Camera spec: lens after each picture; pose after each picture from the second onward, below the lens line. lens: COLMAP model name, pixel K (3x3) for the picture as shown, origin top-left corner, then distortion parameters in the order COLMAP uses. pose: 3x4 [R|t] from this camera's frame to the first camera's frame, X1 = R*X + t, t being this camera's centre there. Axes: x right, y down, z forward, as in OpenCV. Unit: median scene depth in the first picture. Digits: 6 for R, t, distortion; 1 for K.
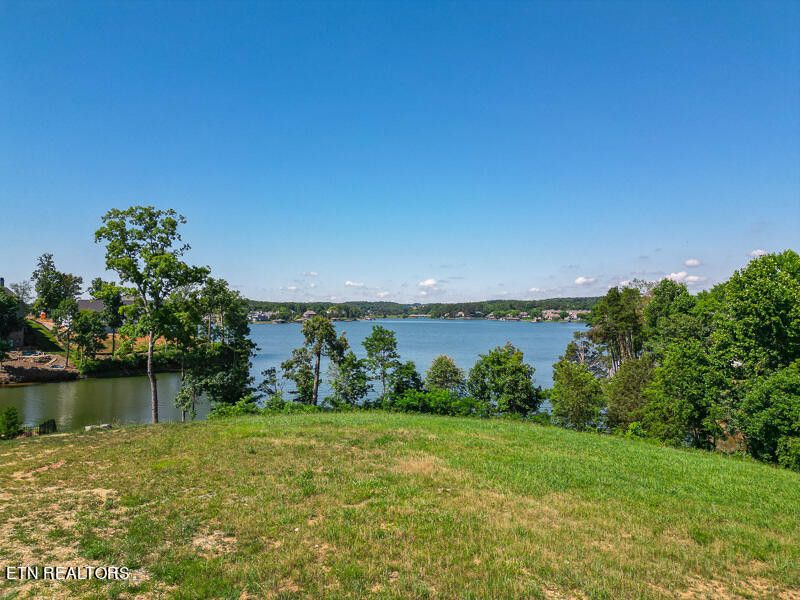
lens RADIAL K [[555.1, 0, 398.2], [0, 555.1, 302.4], [0, 0, 1]] dist [0.051141, -0.051278]
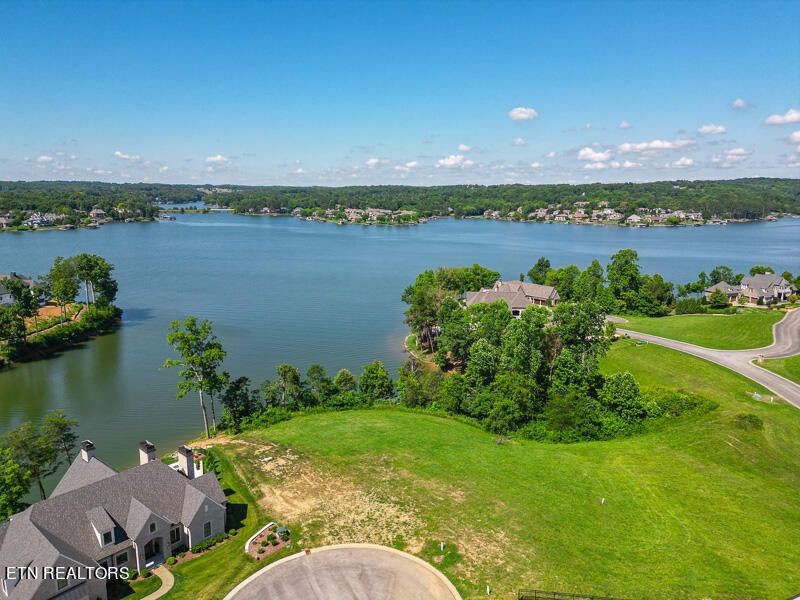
lens RADIAL K [[555.1, 0, 398.2], [0, 555.1, 302.4], [0, 0, 1]] dist [0.051141, -0.051278]
pose [[0.936166, -0.074202, 0.343637, -0.408658], [-0.001298, 0.976735, 0.214445, -0.577457], [-0.351555, -0.201203, 0.914290, -0.820647]]
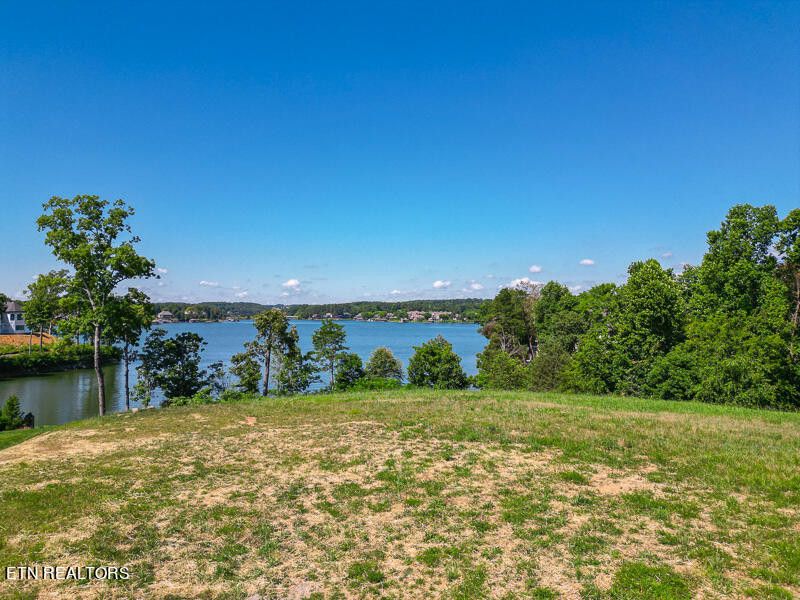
lens RADIAL K [[555.1, 0, 398.2], [0, 555.1, 302.4], [0, 0, 1]] dist [0.051141, -0.051278]
pose [[0.969725, 0.007204, 0.244092, -0.159884], [-0.006538, 0.999972, -0.003541, 0.011530], [-0.244111, 0.001838, 0.969746, -0.060072]]
